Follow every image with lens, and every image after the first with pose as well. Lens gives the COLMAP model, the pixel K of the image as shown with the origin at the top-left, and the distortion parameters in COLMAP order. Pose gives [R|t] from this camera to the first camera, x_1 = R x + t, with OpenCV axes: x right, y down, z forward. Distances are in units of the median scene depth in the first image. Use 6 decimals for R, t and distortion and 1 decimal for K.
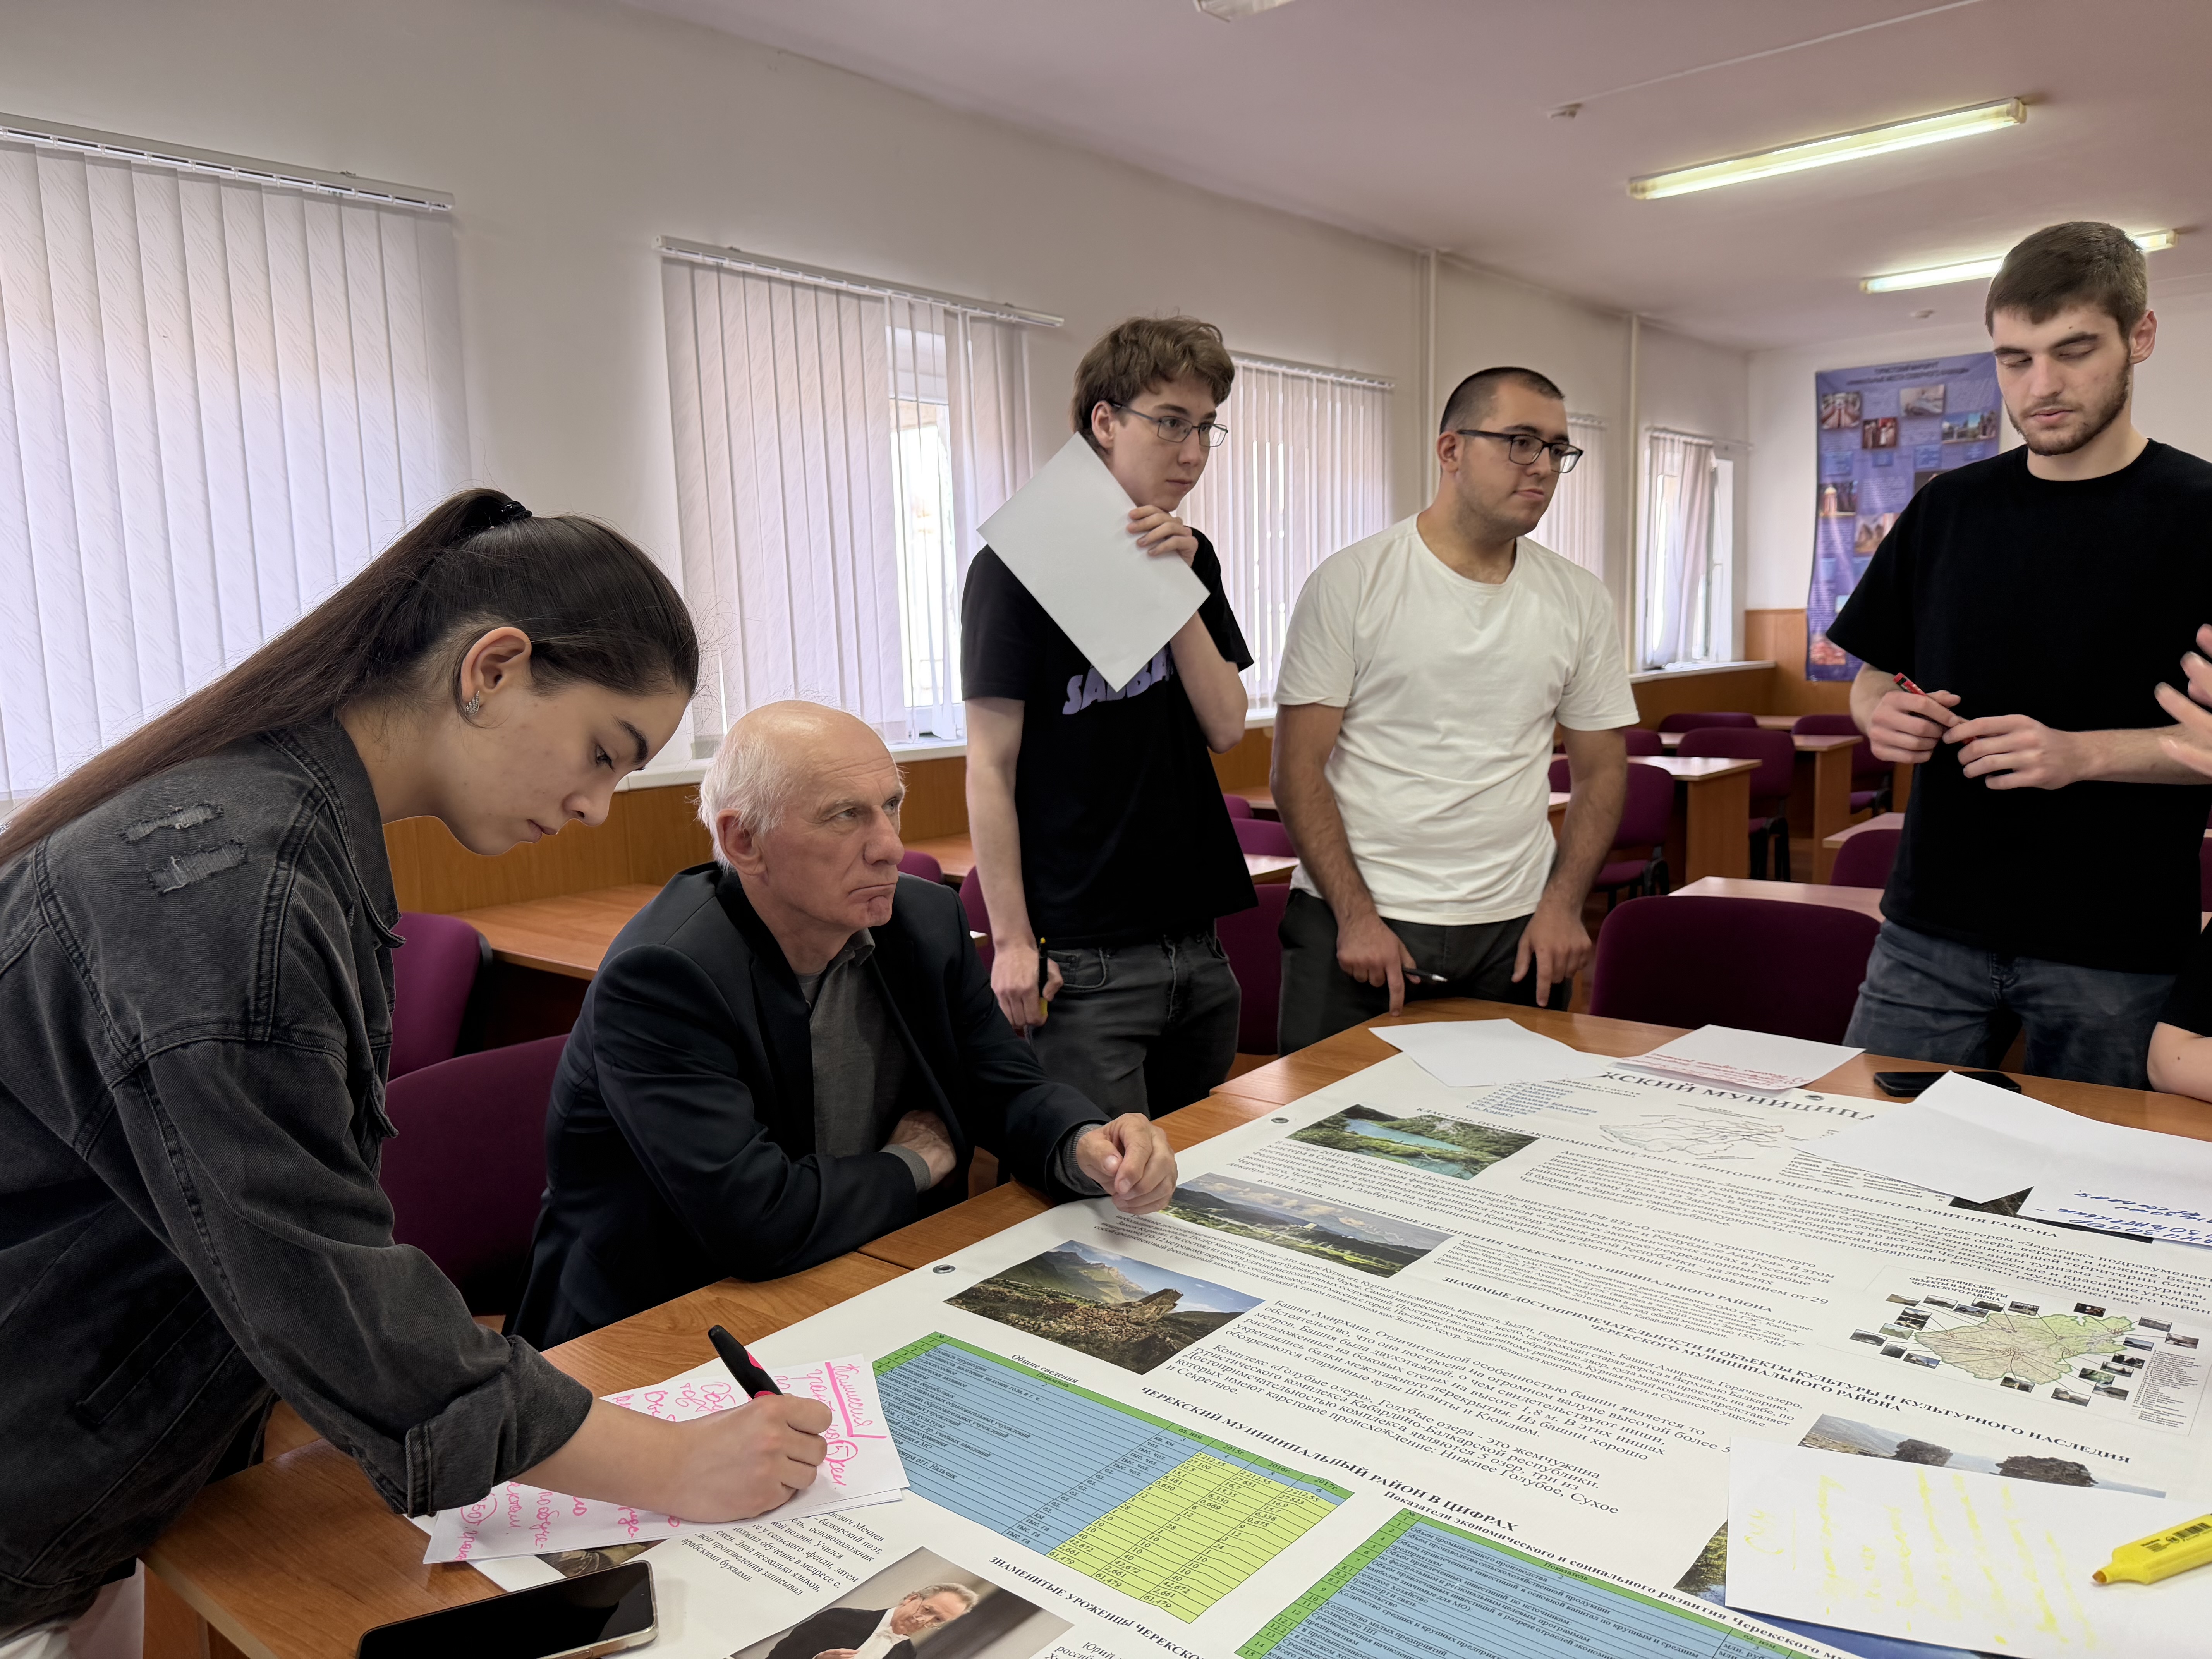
lens RADIAL K [[1576.5, 0, 1106.0], [0, 1576.5, 829.5], [0, 0, 1]] dist [0.026511, -0.043014]
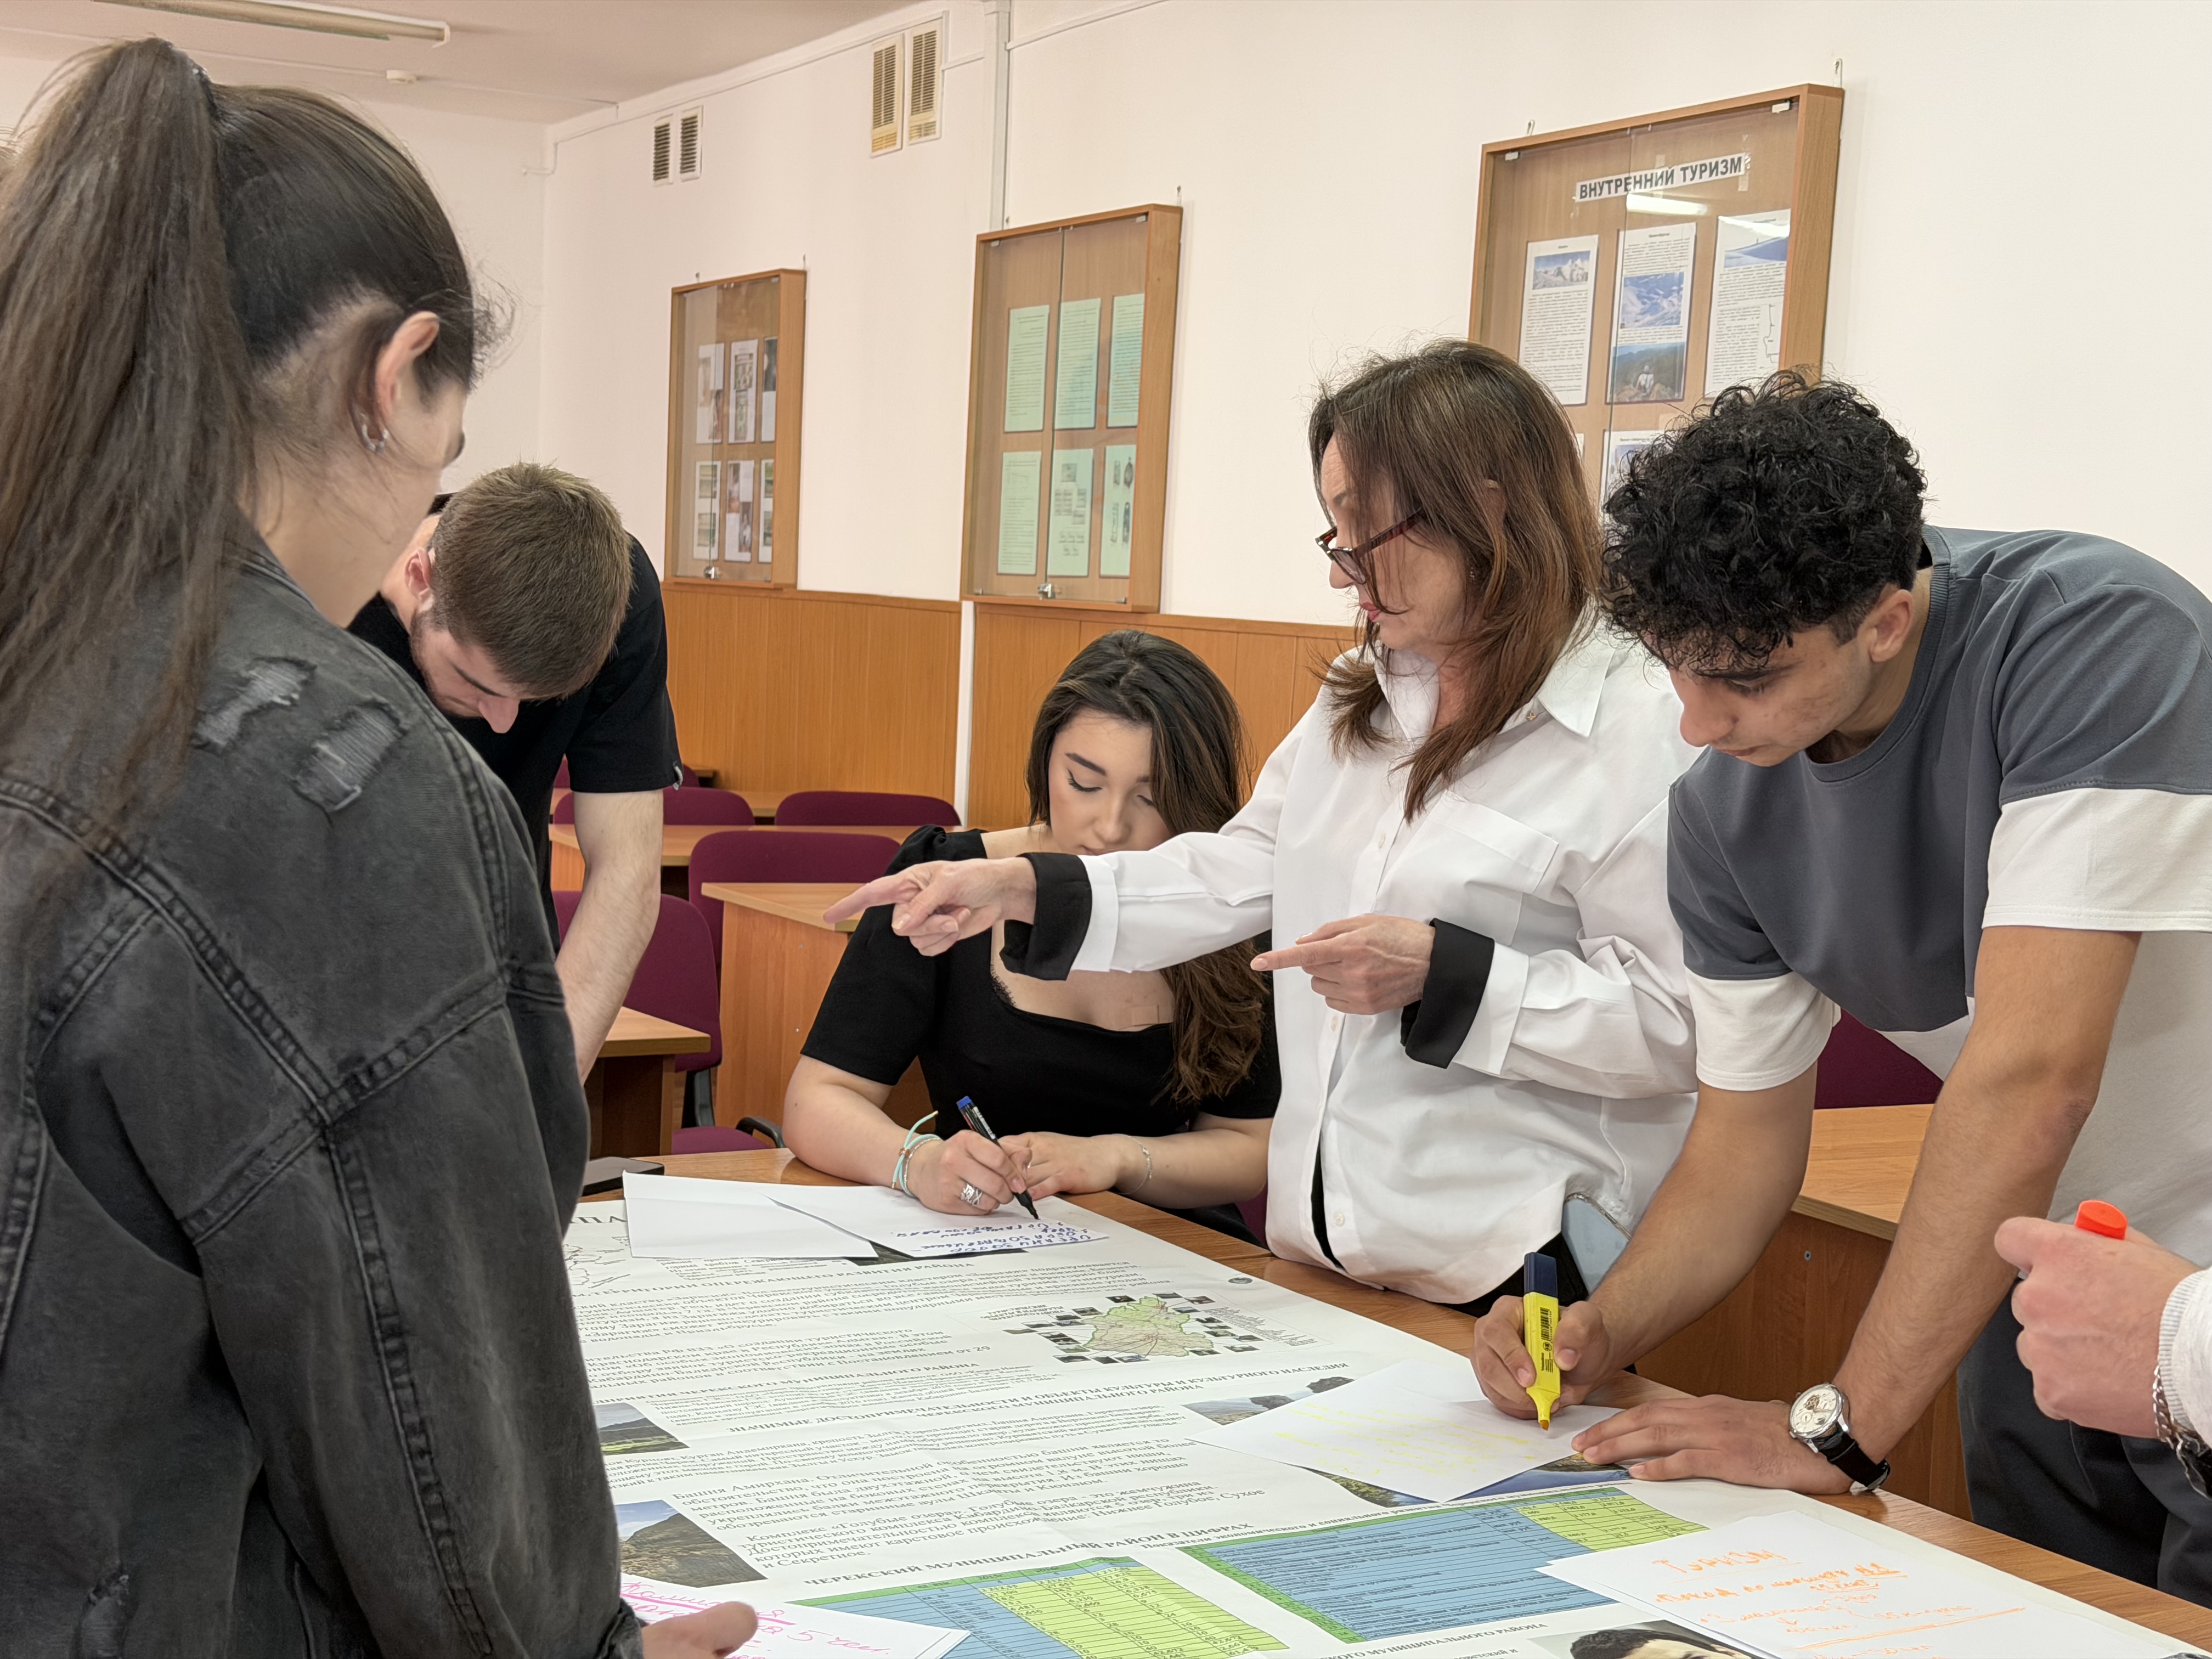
lens RADIAL K [[3218.1, 0, 1168.6], [0, 3218.1, 839.0], [0, 0, 1]] dist [0.169164, -0.016406]
pose [[0.313300, -0.025654, 0.949308, -0.863735], [0.067862, 0.997684, 0.004565, 0.005478], [-0.947227, 0.062992, 0.314315, 0.211271]]
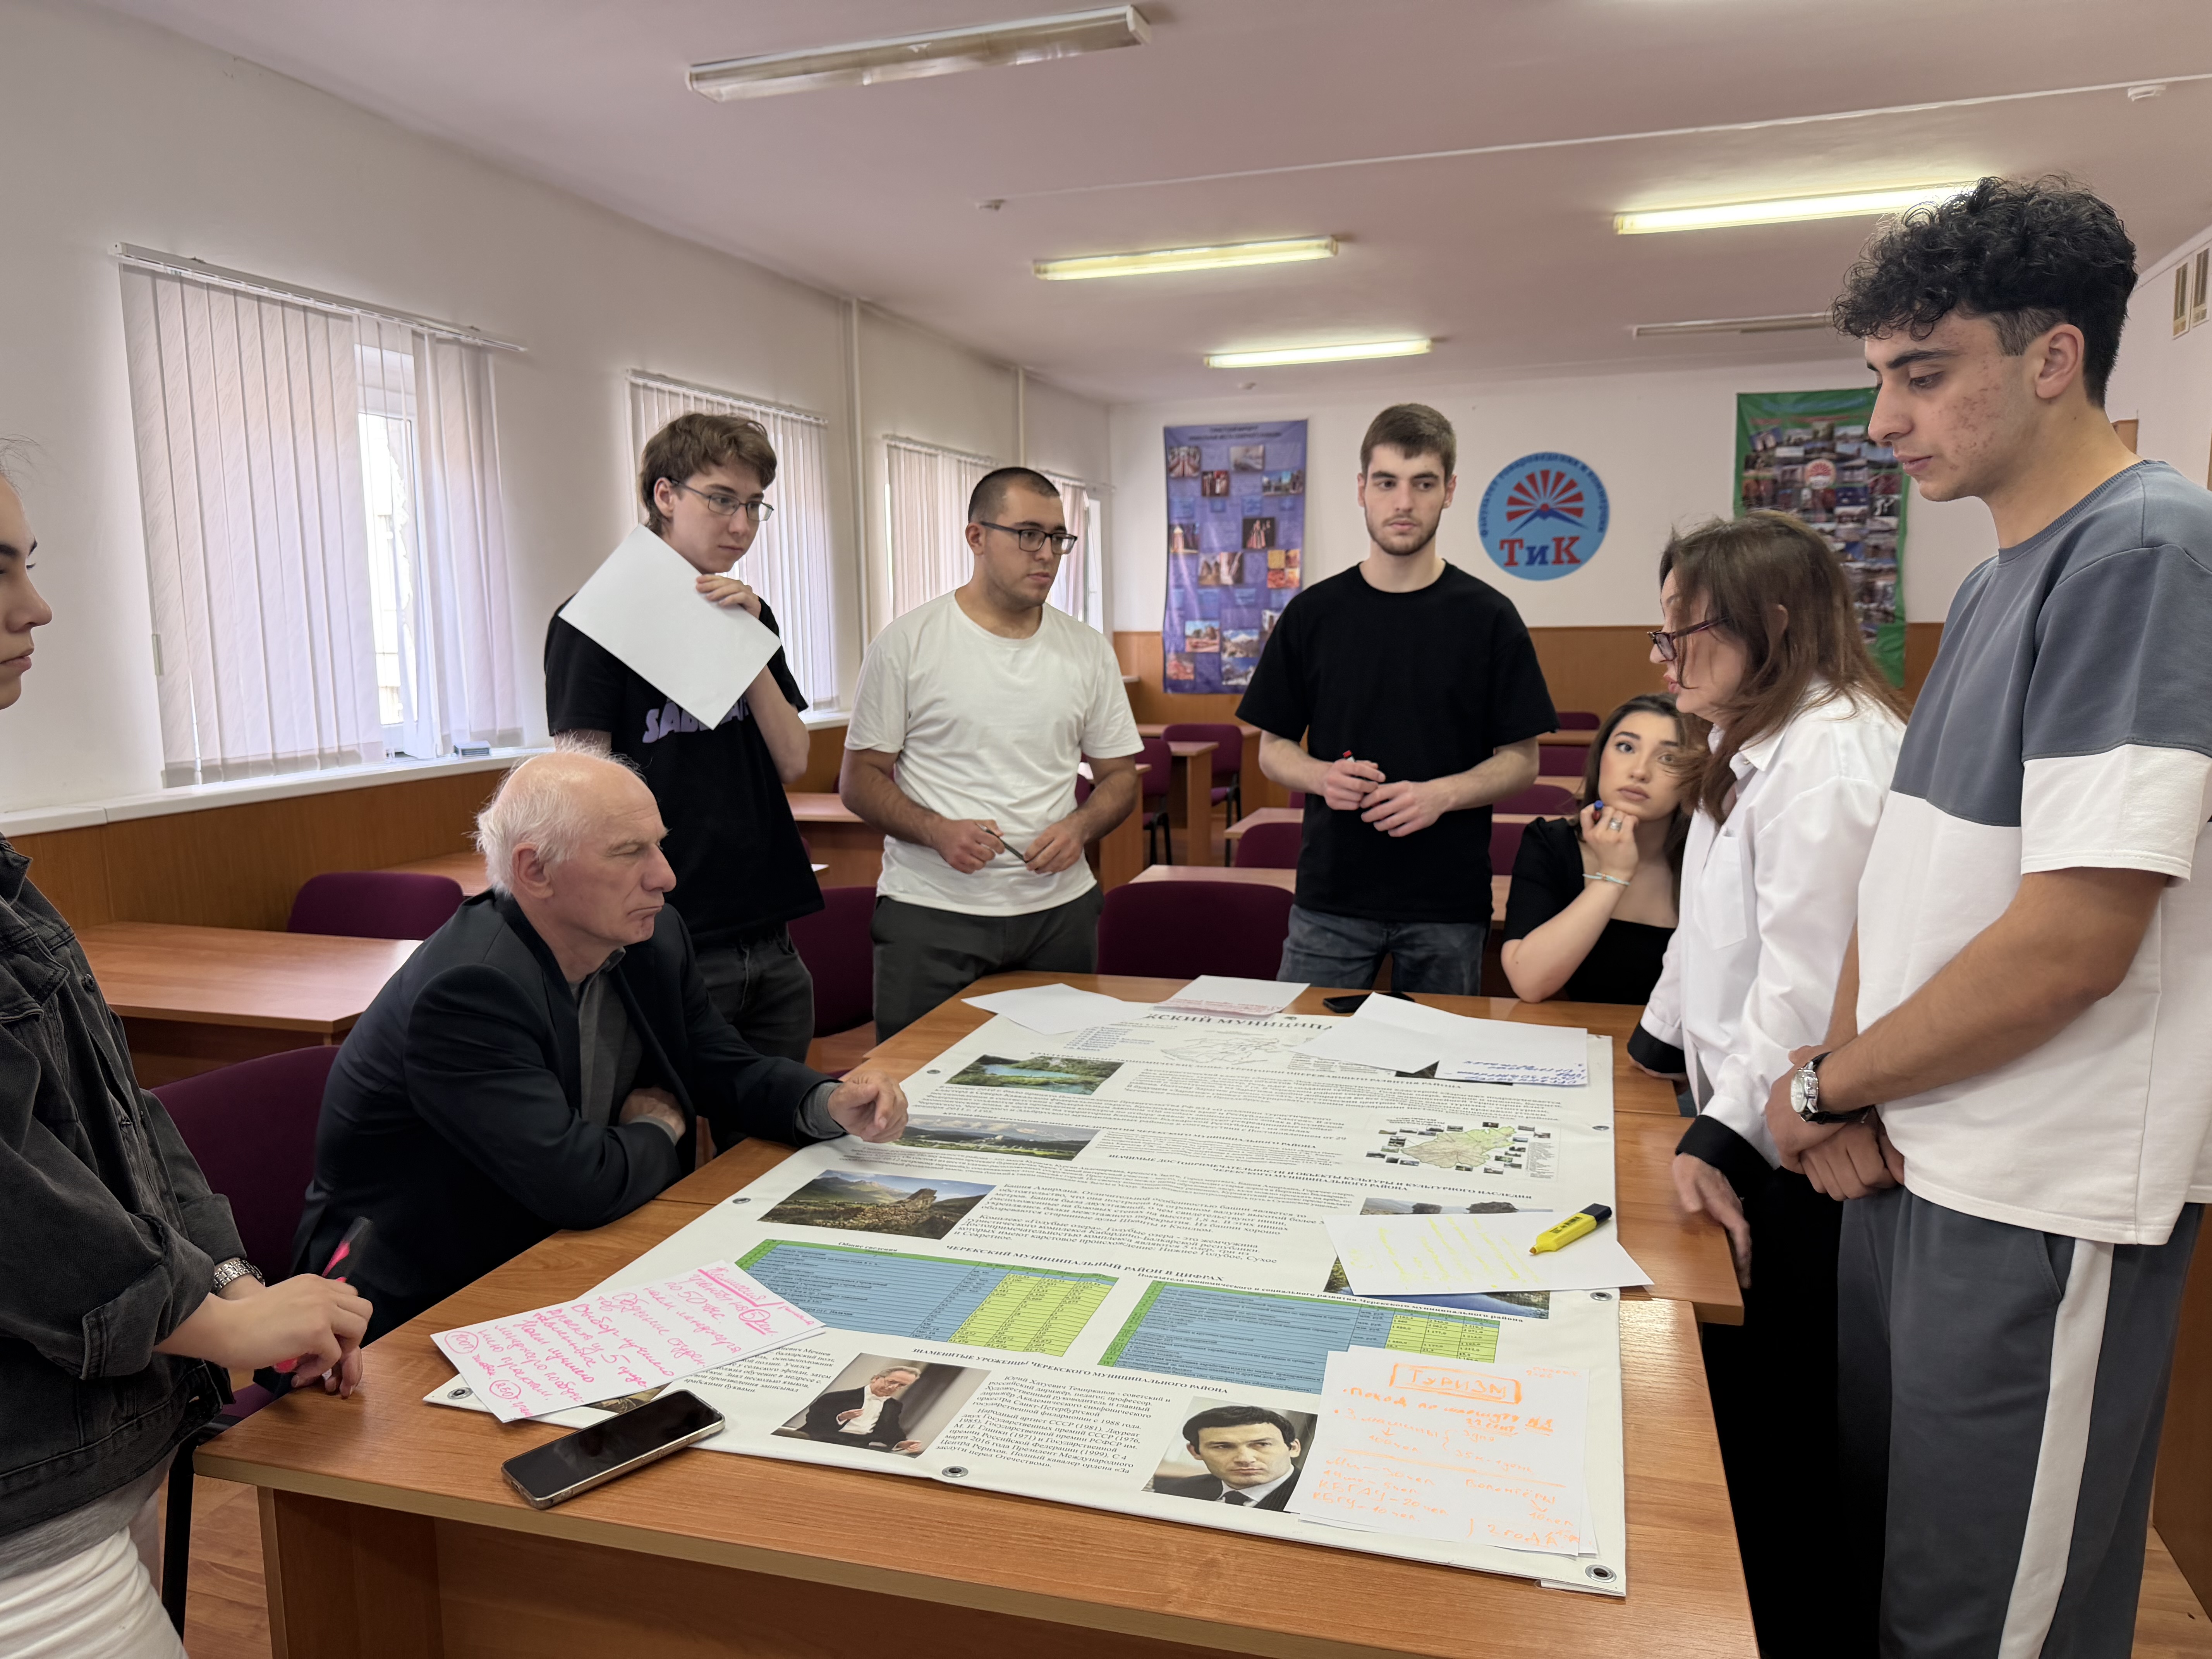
lens RADIAL K [[1582.8, 0, 1106.0], [0, 1582.8, 829.5], [0, 0, 1]] dist [0.162314, -0.291837]
pose [[0.918640, -0.035043, 0.393538, -0.249804], [0.034962, 0.999361, 0.007377, -0.015721], [-0.393546, 0.006982, 0.919279, -0.236339]]
